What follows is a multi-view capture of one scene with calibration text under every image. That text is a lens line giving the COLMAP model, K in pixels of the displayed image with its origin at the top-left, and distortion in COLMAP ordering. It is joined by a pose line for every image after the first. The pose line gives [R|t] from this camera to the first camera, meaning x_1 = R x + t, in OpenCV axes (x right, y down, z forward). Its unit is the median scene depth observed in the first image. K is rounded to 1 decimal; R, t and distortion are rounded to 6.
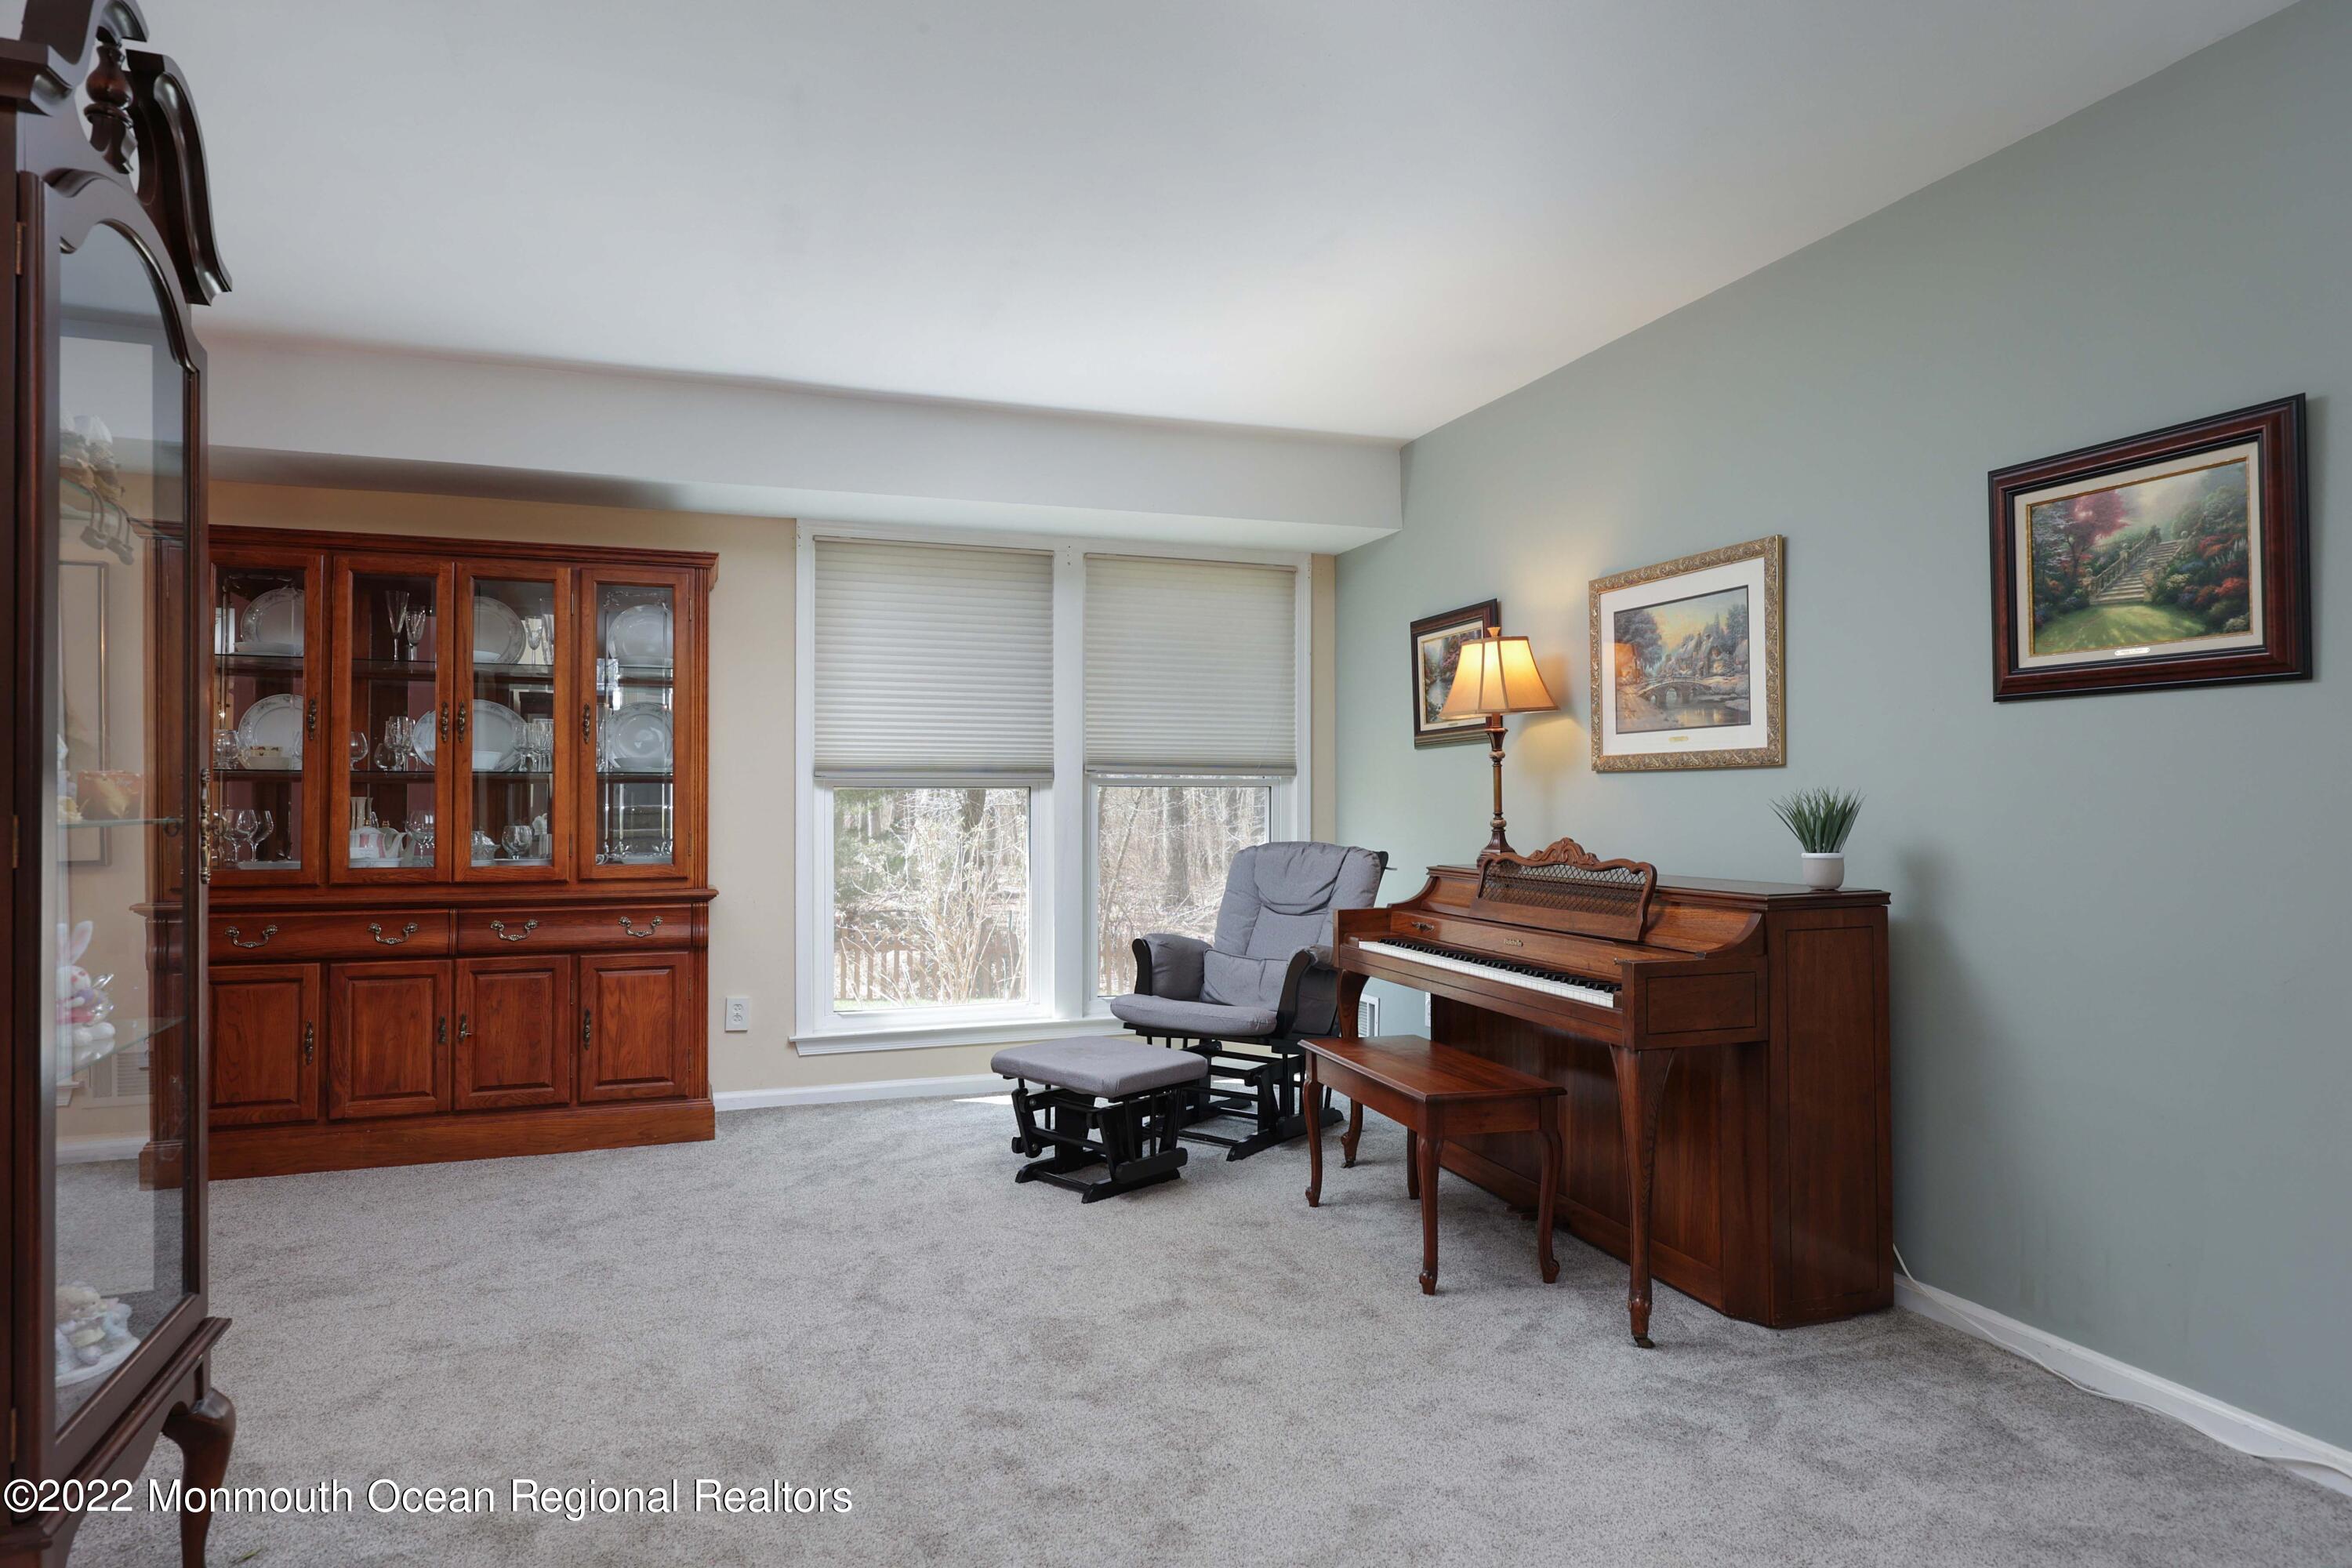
lens RADIAL K [[1348.5, 0, 1177.5], [0, 1348.5, 790.3], [0, 0, 1]] dist [0.000521, -0.001519]
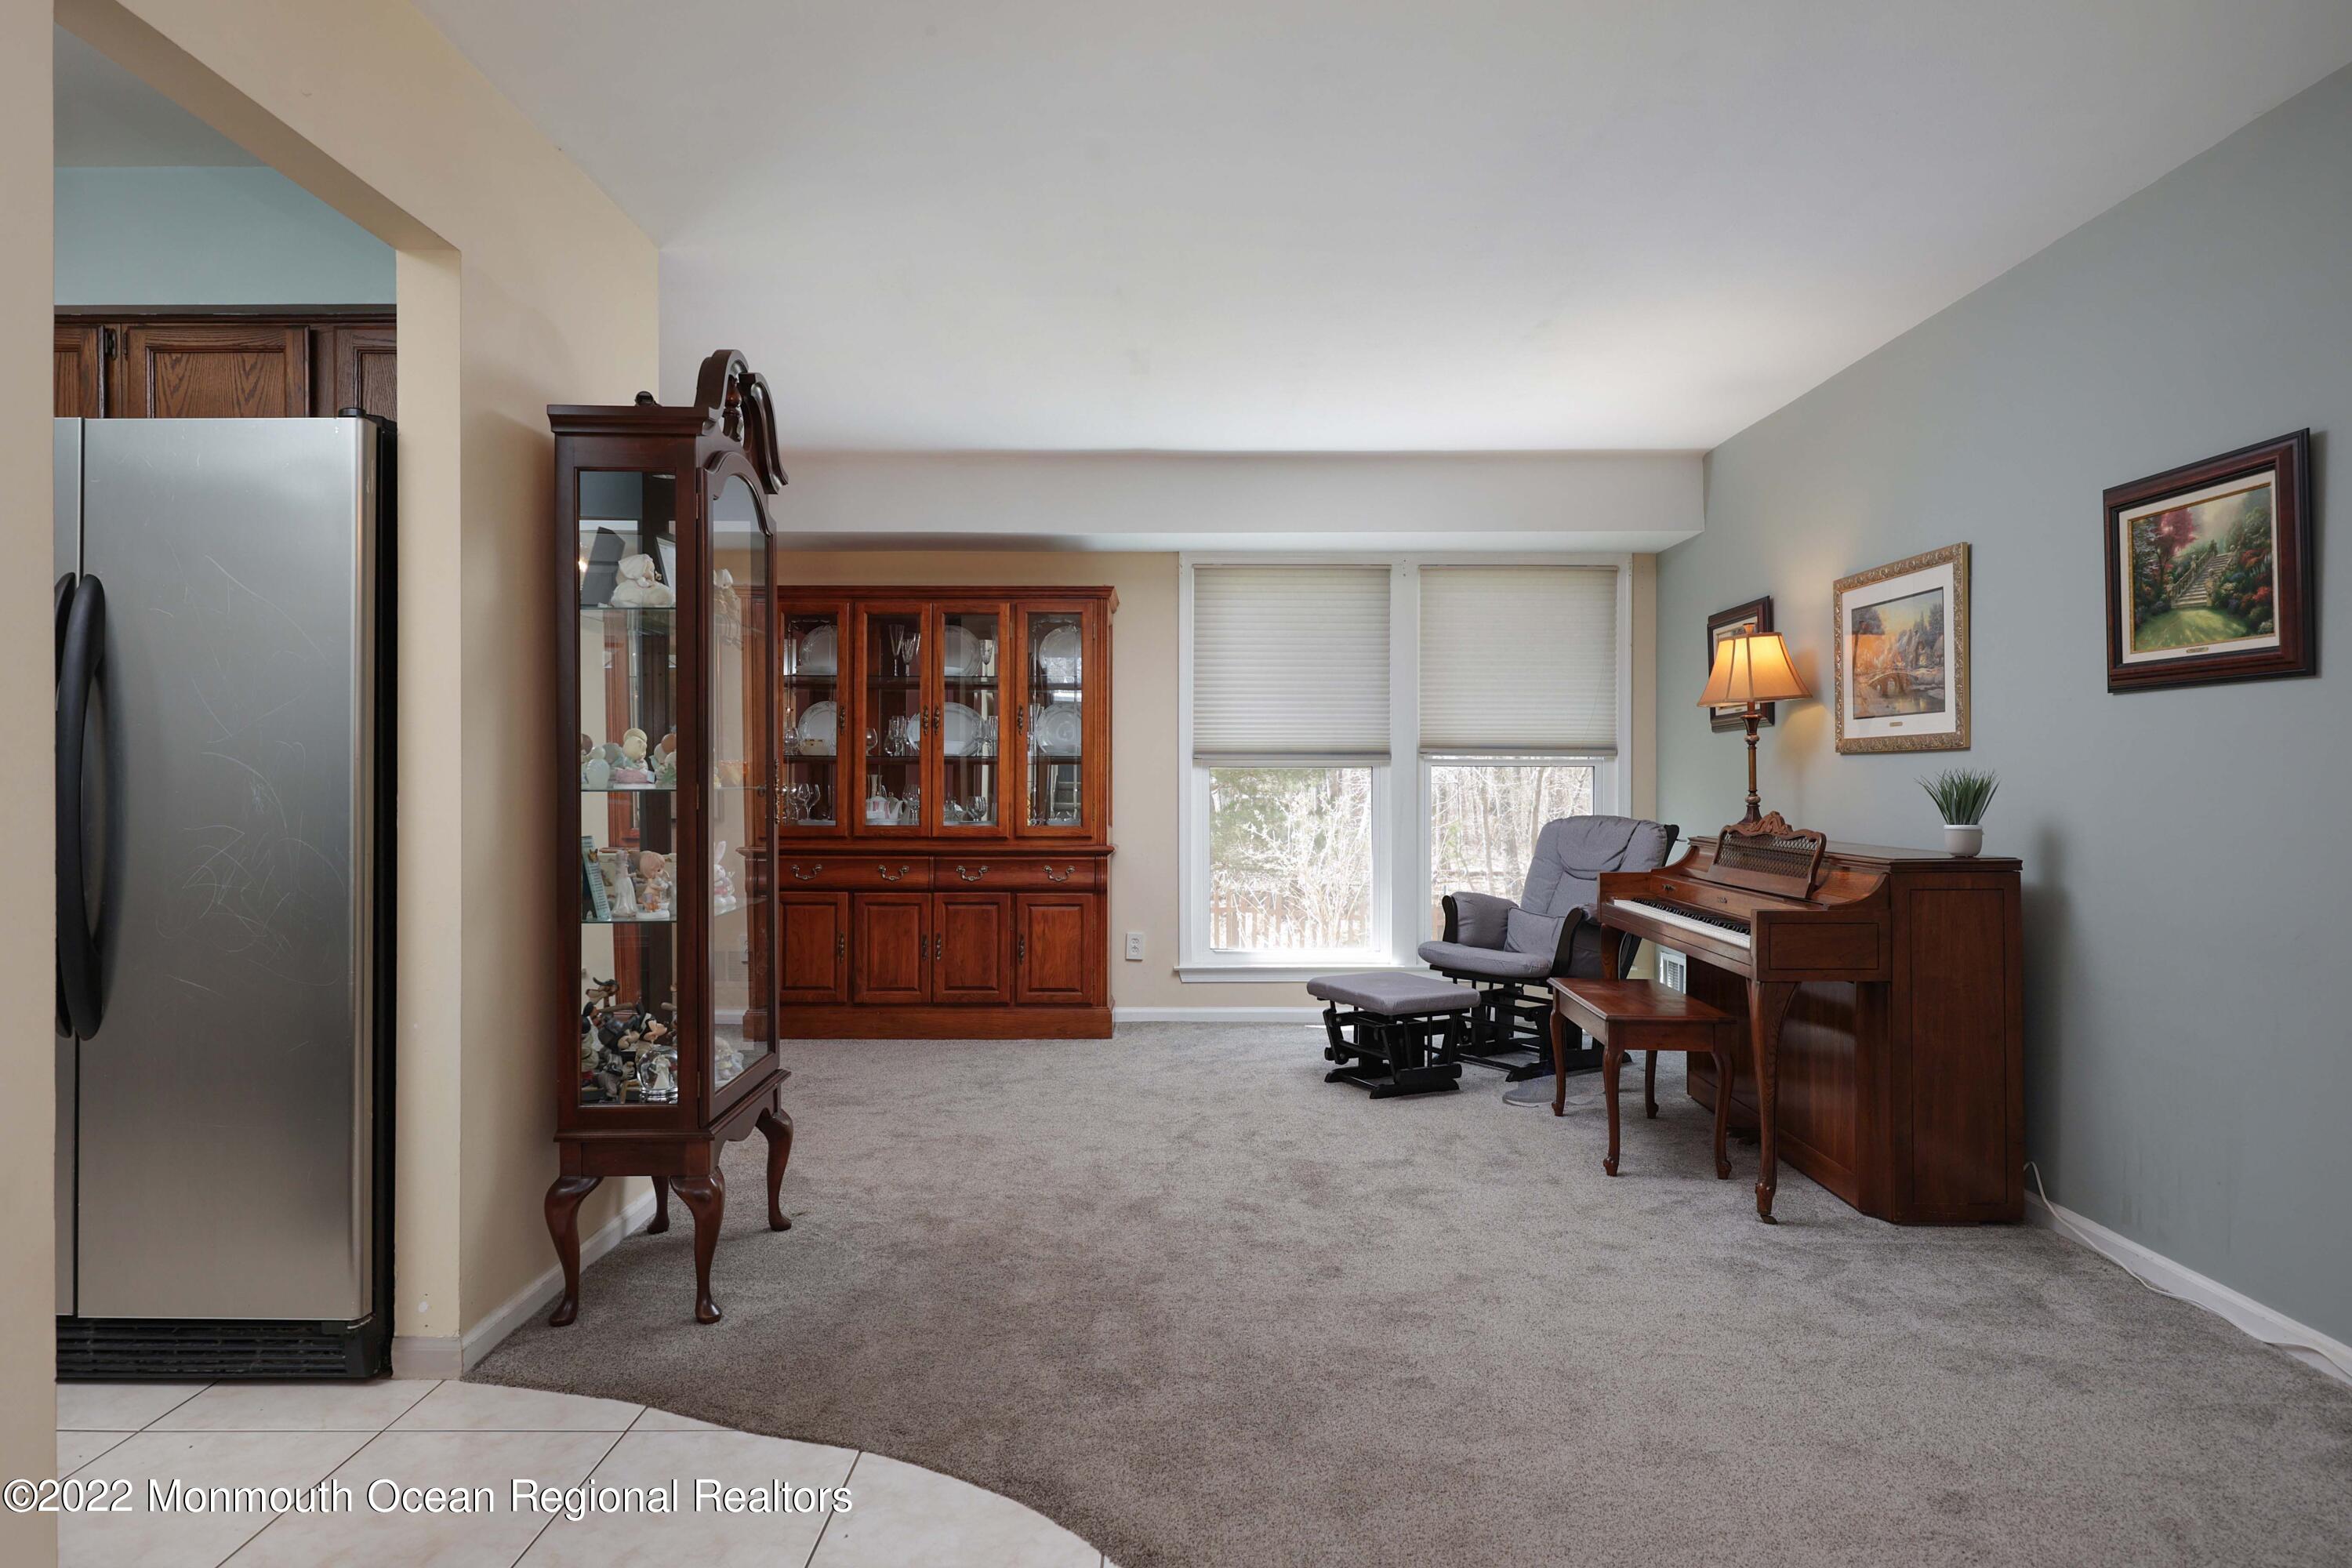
lens RADIAL K [[1348.5, 0, 1177.5], [0, 1348.5, 790.3], [0, 0, 1]] dist [0.000521, -0.001519]
pose [[0.943217, 0.005062, -0.332139, 0.171290], [0.000294, 0.999871, 0.016073, -0.001448], [0.332177, -0.015258, 0.943094, -0.233693]]
